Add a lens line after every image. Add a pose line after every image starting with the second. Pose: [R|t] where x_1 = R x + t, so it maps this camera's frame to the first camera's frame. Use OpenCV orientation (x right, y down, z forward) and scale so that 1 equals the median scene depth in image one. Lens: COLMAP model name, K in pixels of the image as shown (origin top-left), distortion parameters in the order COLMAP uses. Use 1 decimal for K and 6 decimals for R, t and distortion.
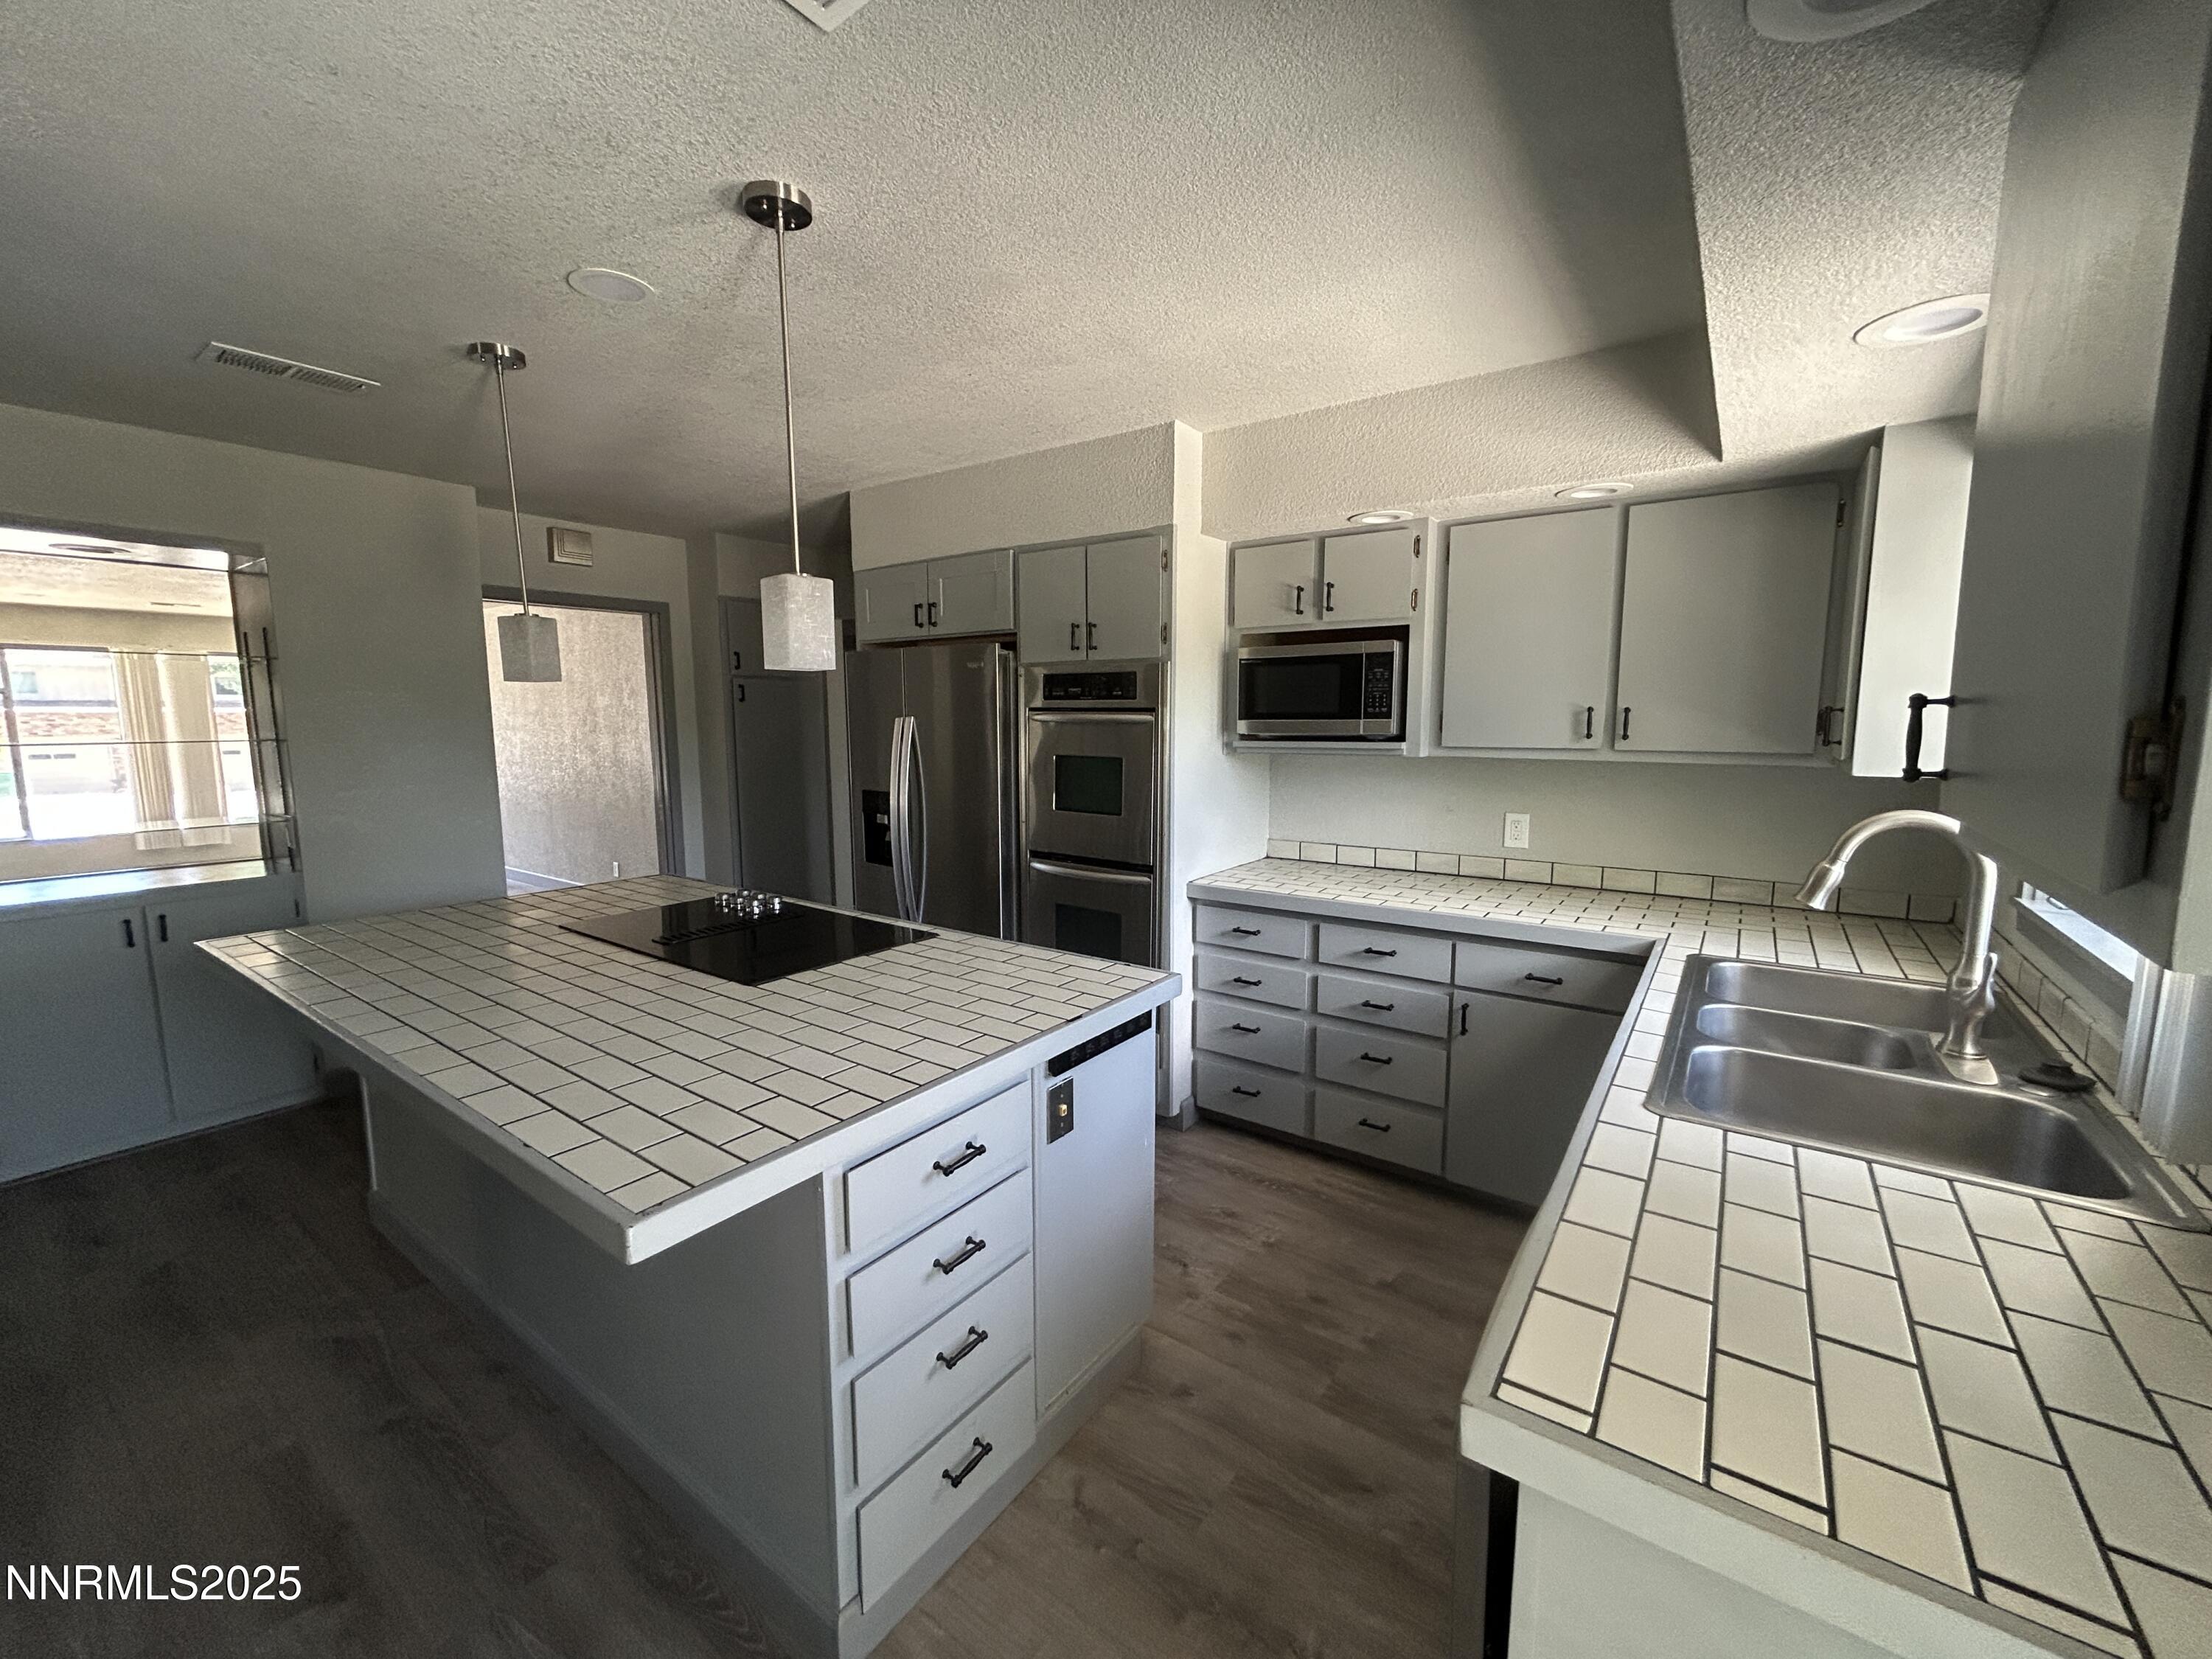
lens RADIAL K [[894.8, 0, 1106.0], [0, 894.8, 829.5], [0, 0, 1]] dist [-0.003136, 0.006211]
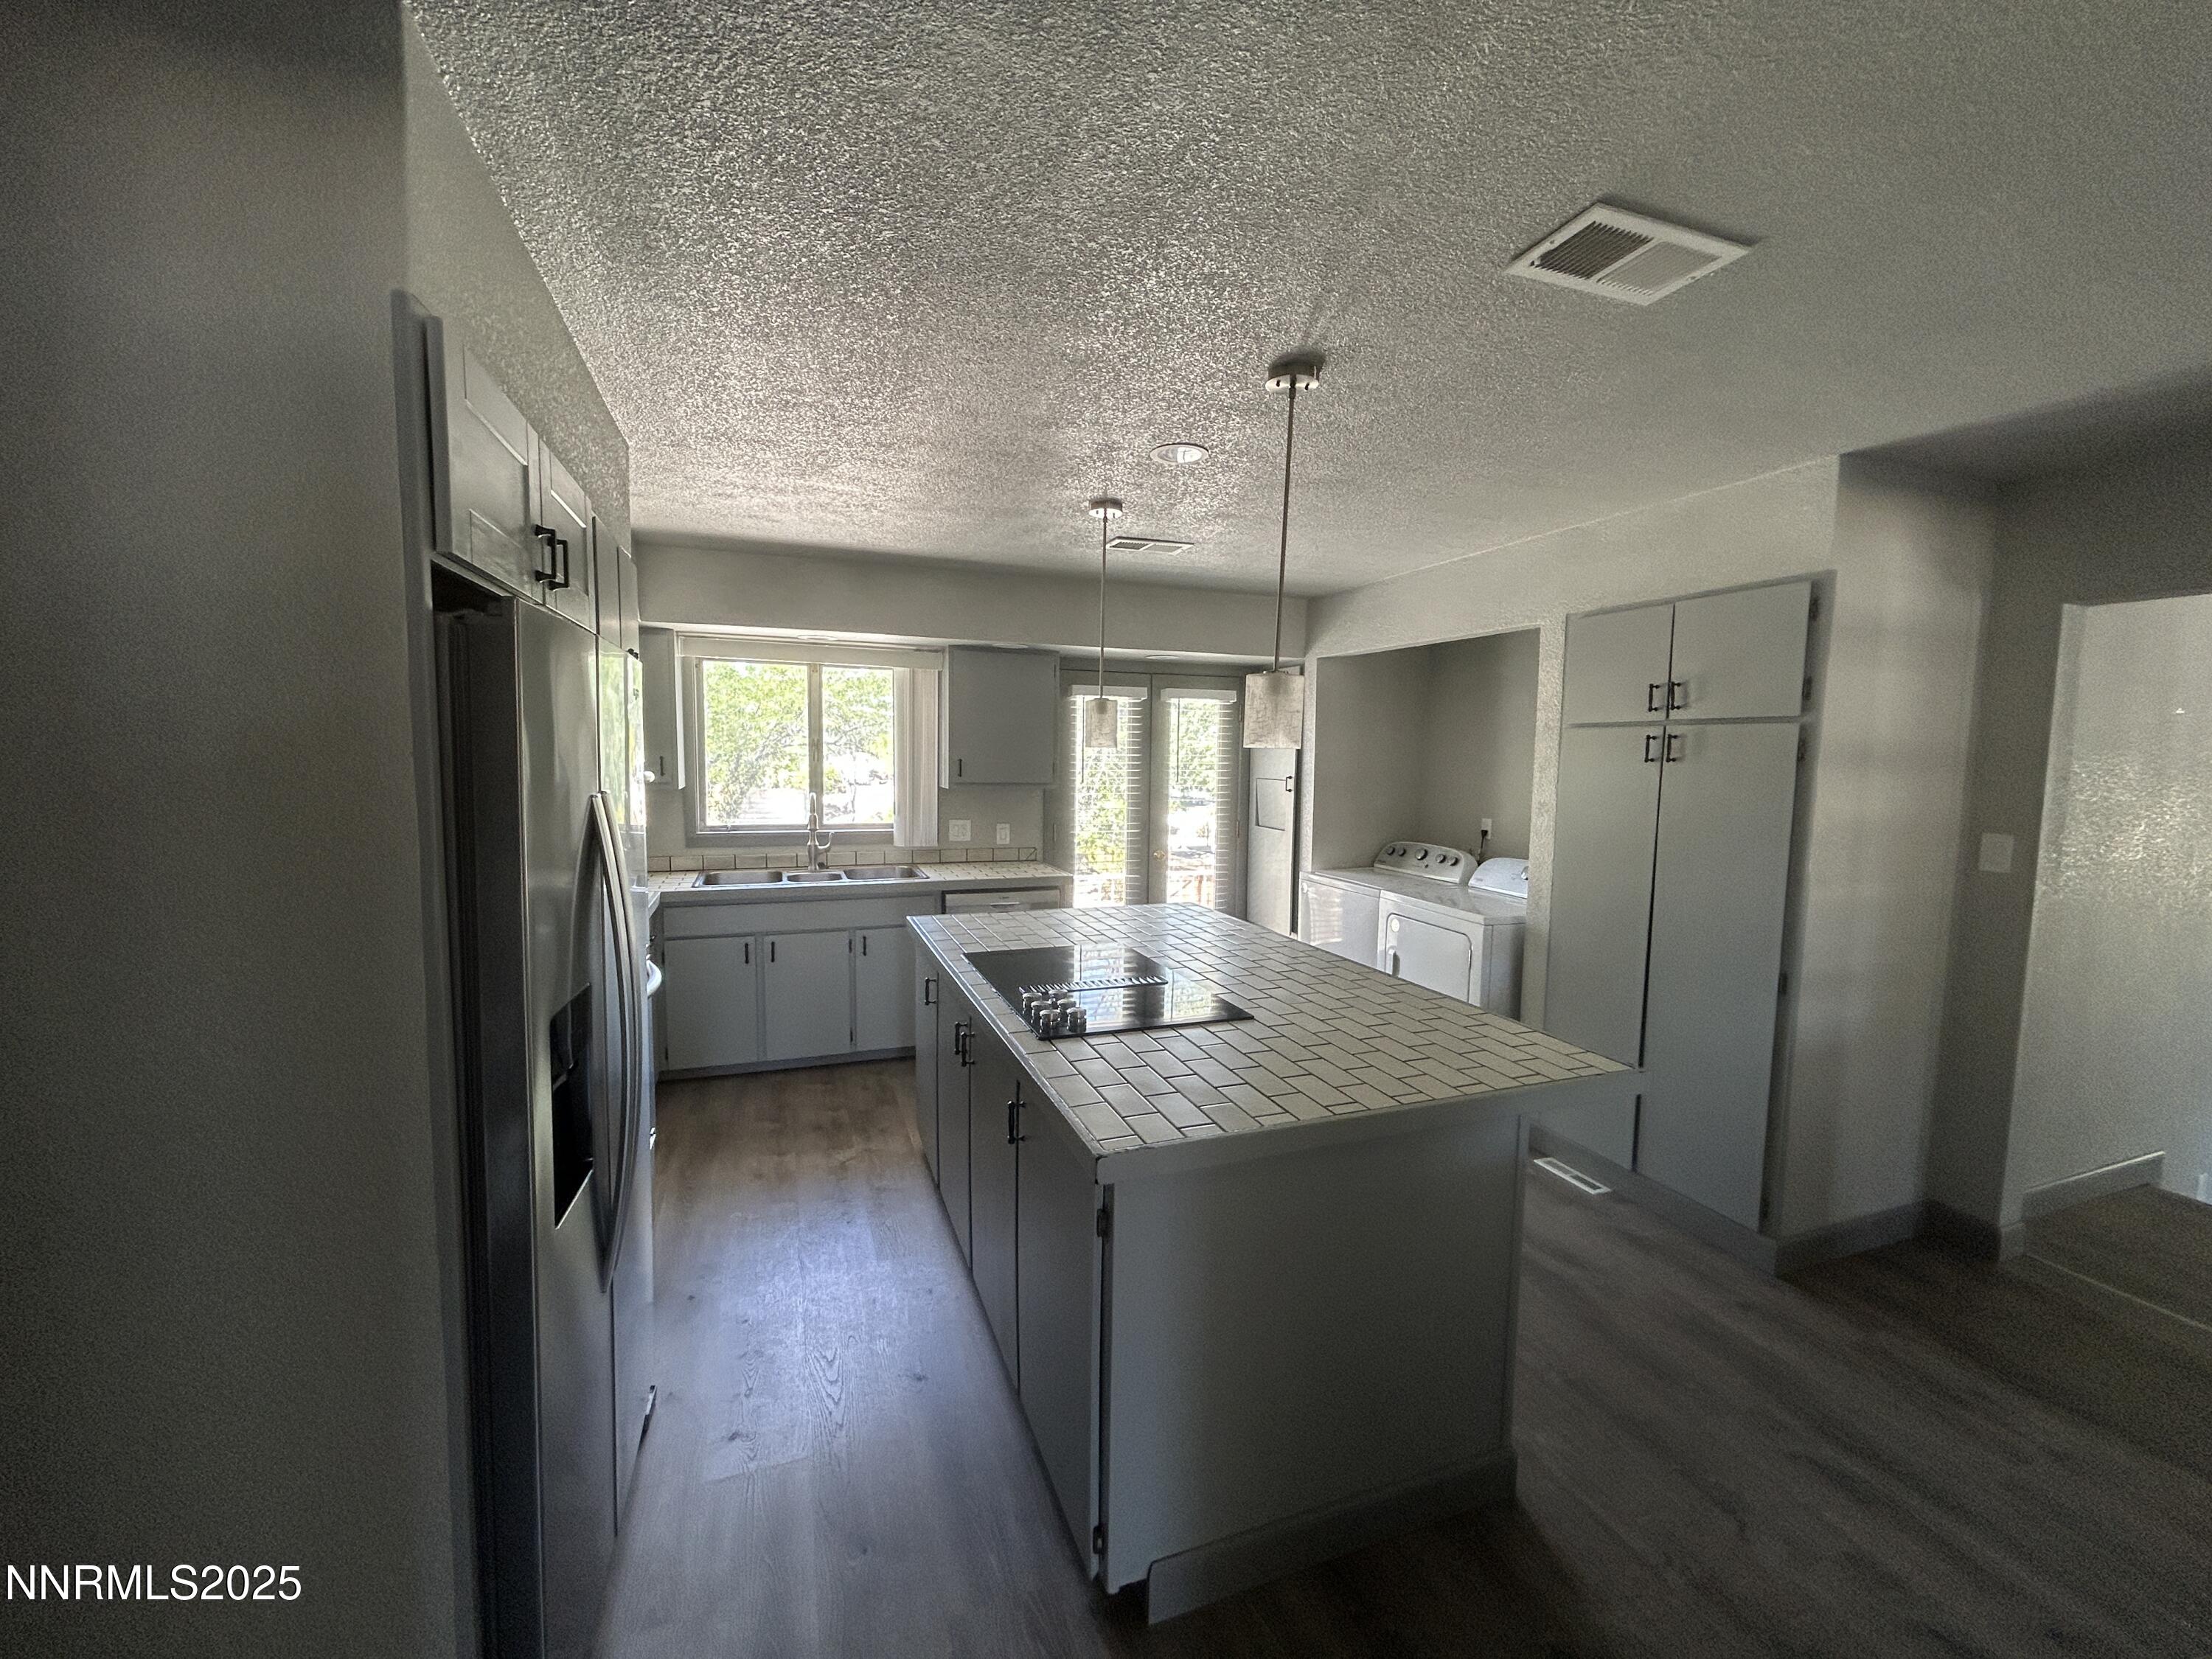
lens RADIAL K [[894.8, 0, 1106.0], [0, 894.8, 829.5], [0, 0, 1]] dist [-0.003136, 0.006211]
pose [[-0.829485, -0.059760, 0.555323, -0.862532], [0.057021, 0.980004, 0.190632, -0.226049], [-0.555611, 0.189791, -0.809491, 1.566629]]
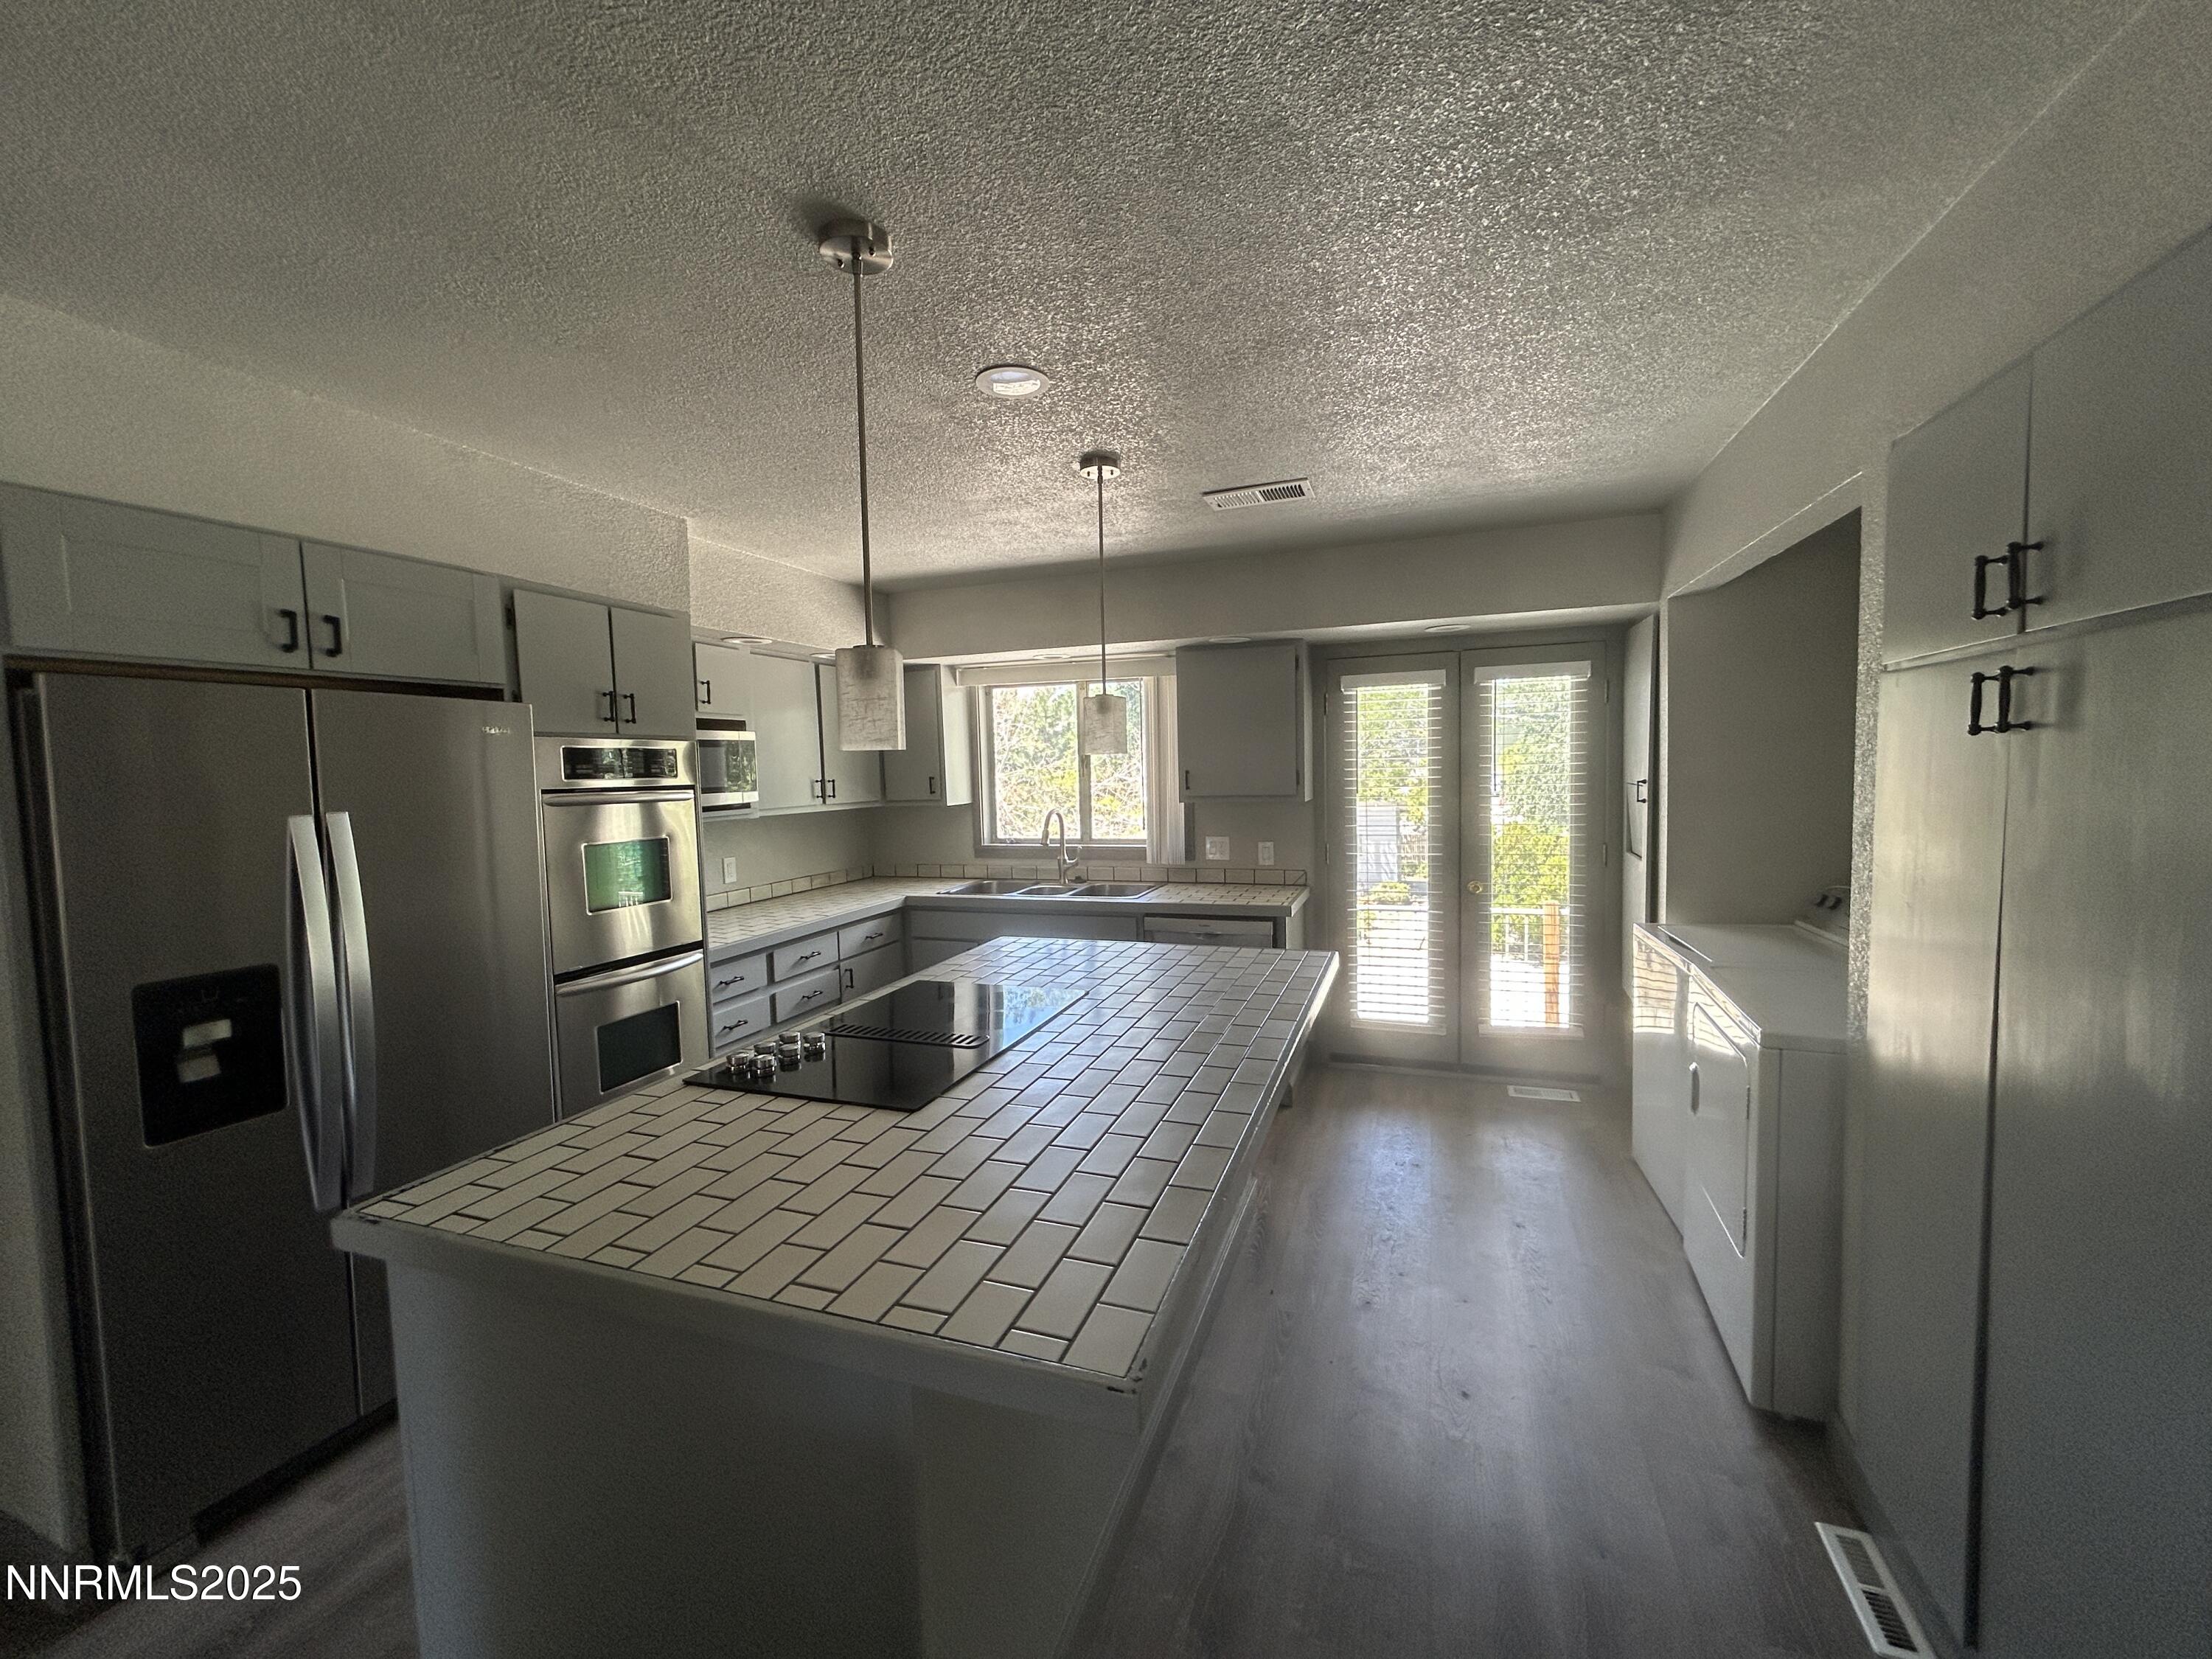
lens RADIAL K [[894.8, 0, 1106.0], [0, 894.8, 829.5], [0, 0, 1]] dist [-0.003136, 0.006211]
pose [[-0.278763, -0.060209, 0.958471, -1.135385], [0.147155, 0.983569, 0.104584, -0.132427], [-0.949019, 0.170198, -0.265322, 0.891455]]
